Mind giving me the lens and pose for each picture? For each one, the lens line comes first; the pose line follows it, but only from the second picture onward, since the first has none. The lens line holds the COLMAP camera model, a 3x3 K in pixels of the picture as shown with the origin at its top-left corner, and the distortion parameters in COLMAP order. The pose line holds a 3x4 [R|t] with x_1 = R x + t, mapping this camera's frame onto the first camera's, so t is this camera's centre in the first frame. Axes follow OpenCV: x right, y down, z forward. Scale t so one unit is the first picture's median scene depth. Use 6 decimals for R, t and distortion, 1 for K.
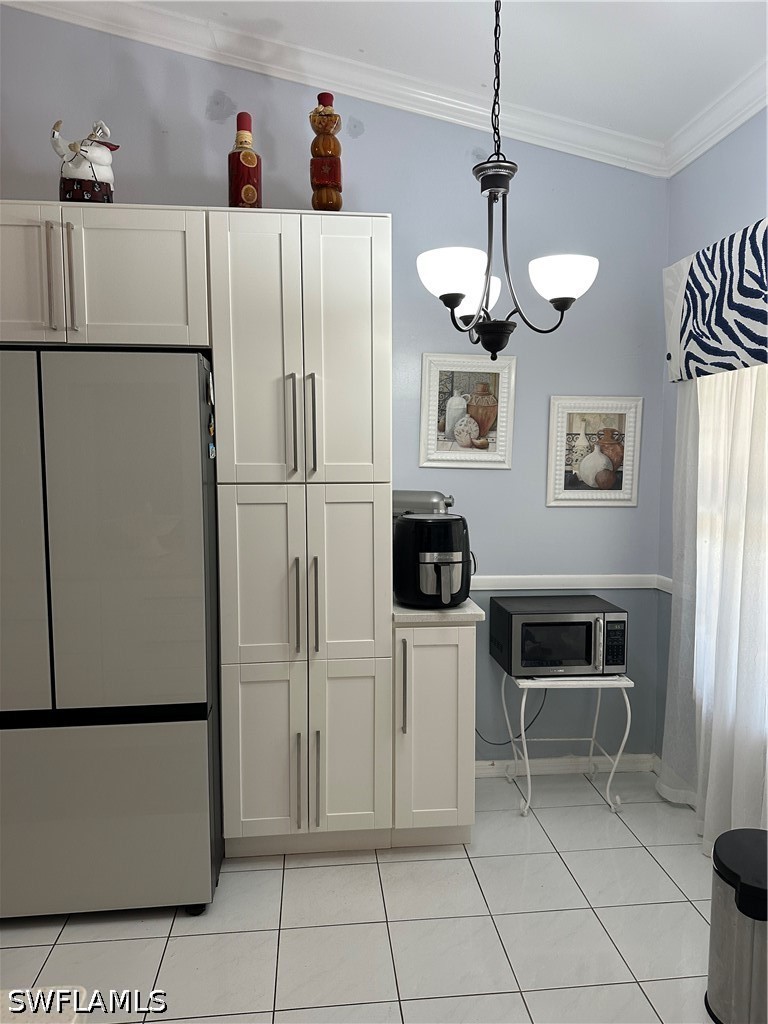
lens RADIAL K [[717.8, 0, 387.0], [0, 717.8, 519.8], [0, 0, 1]] dist [0.096614, -0.163614]
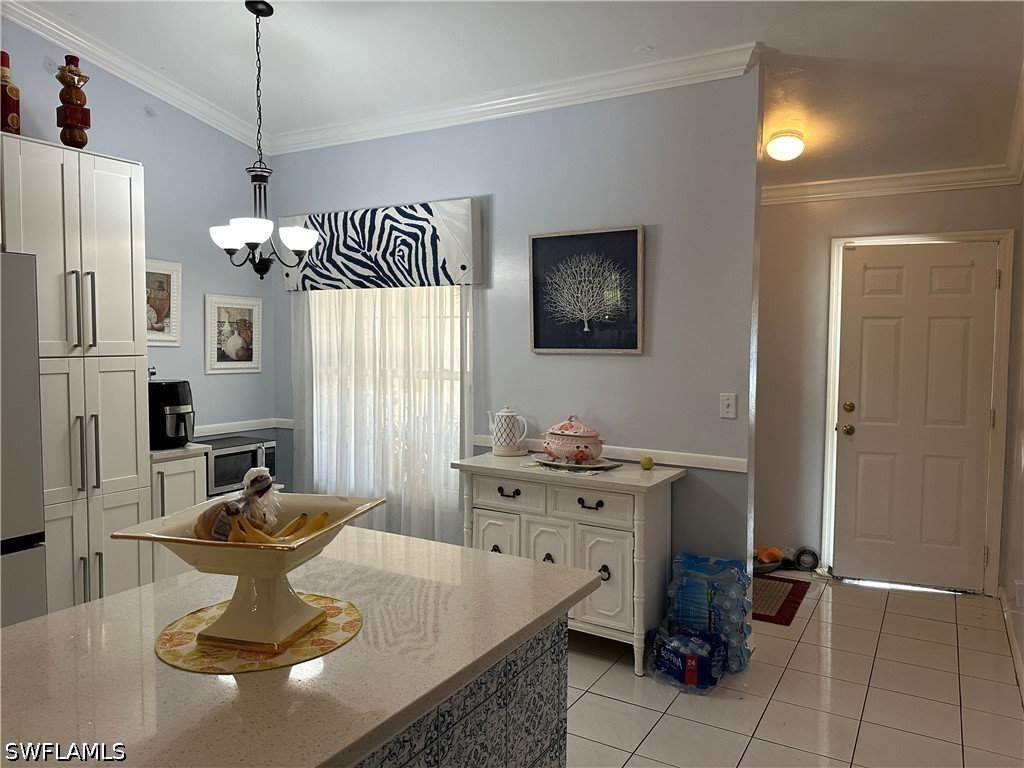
lens RADIAL K [[723.7, 0, 512.0], [0, 723.7, 384.0], [0, 0, 1]] dist [0.088553, -0.168915]
pose [[0.600128, -0.043852, 0.798701, -0.659771], [0.066046, 0.997803, 0.005158, 0.038377], [-0.797173, 0.049655, 0.601706, -0.359484]]
